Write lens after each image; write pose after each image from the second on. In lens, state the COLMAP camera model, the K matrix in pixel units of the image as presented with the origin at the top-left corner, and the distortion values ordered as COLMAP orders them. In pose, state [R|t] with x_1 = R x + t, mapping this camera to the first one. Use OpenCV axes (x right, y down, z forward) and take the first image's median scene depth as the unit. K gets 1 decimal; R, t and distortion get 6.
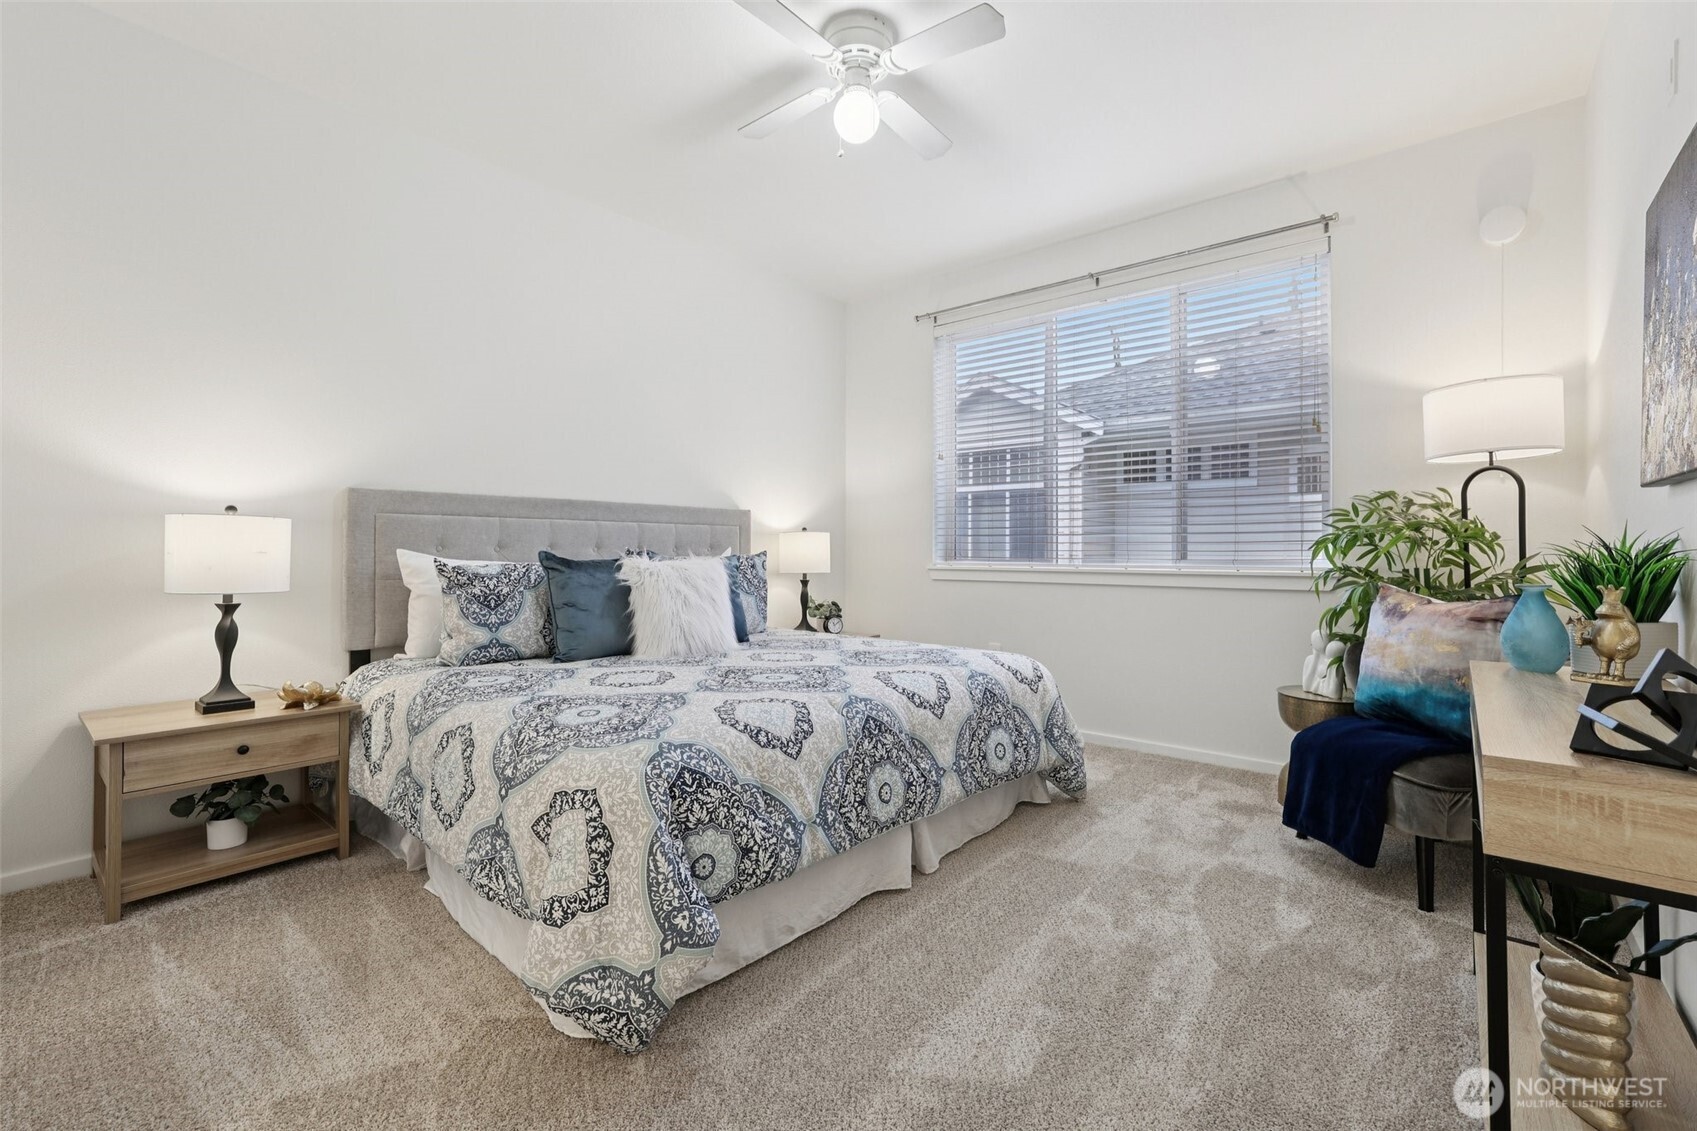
lens RADIAL K [[735.5, 0, 846.3], [0, 735.5, 549.2], [0, 0, 1]] dist [-0.018707, 0.000001]
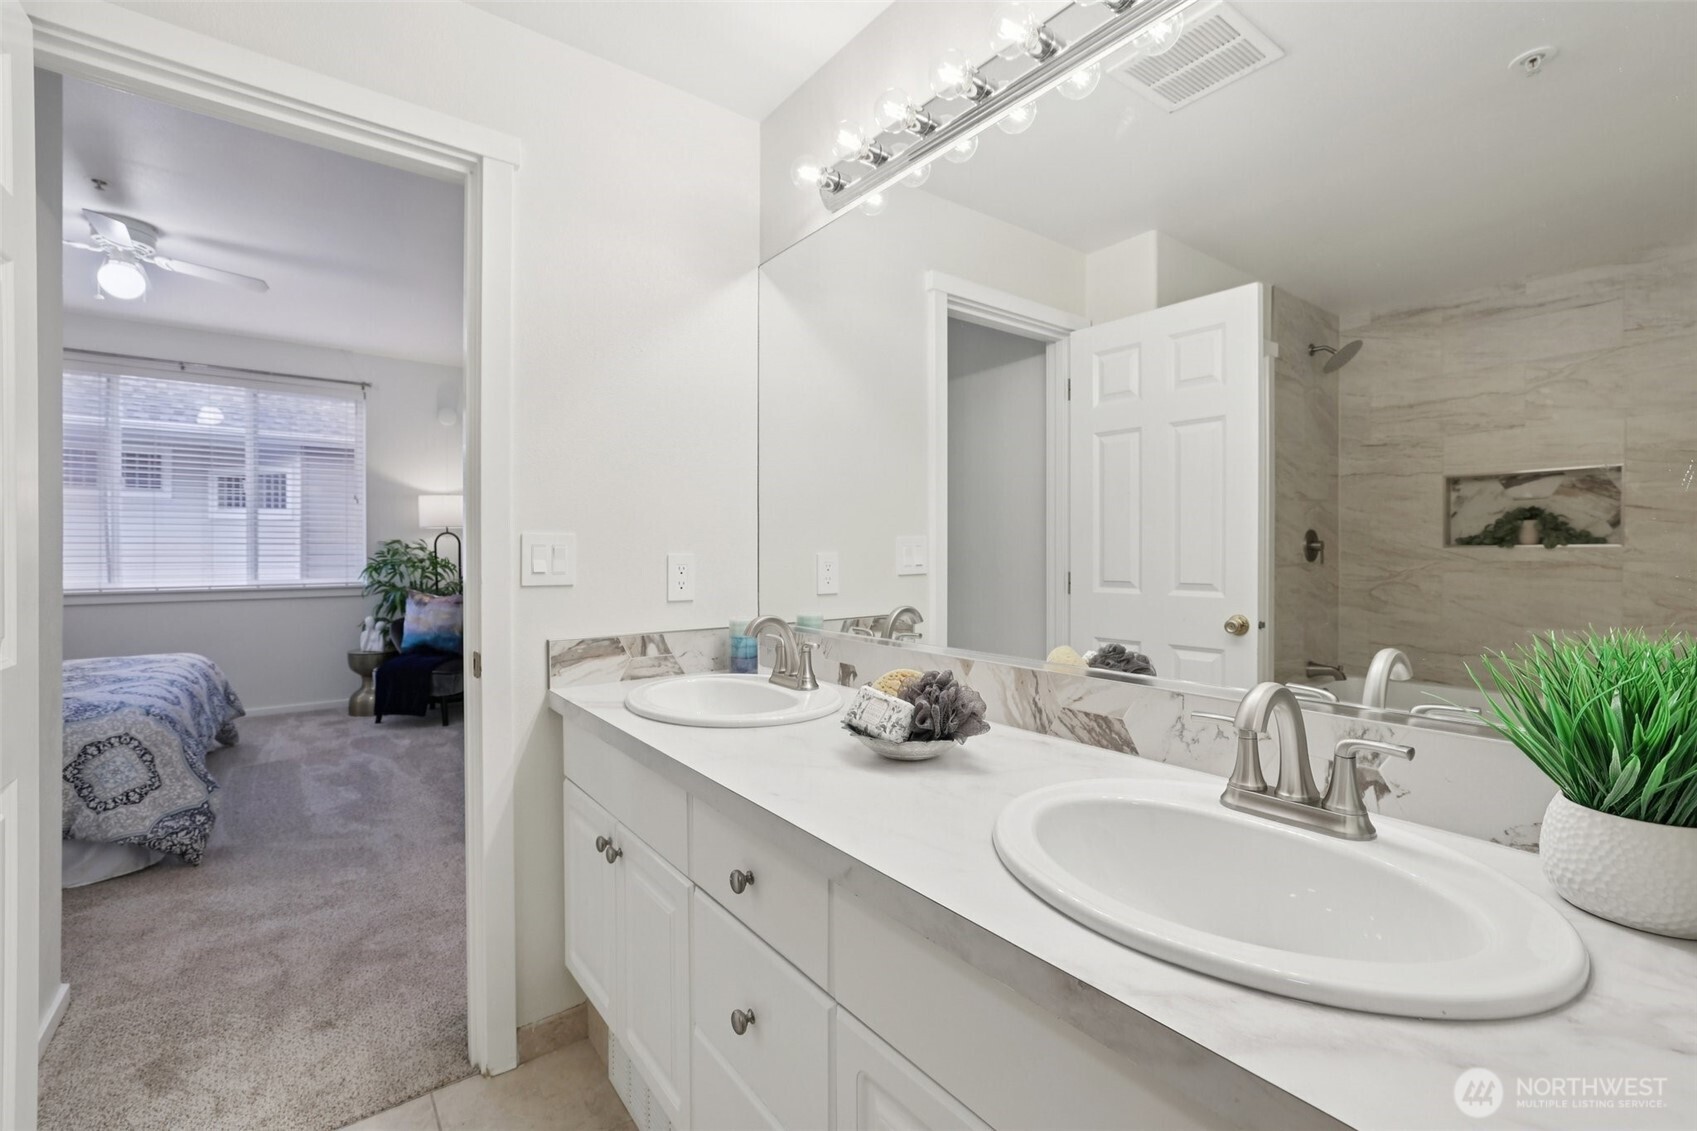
lens RADIAL K [[735.5, 0, 842.3], [0, 735.5, 550.9], [0, 0, 1]] dist [-0.018707, 0.000001]
pose [[0.218610, -0.003566, 0.975806, -0.937314], [0.002001, 0.999993, 0.003206, -0.061715], [-0.975810, 0.001251, 0.218615, -0.593085]]
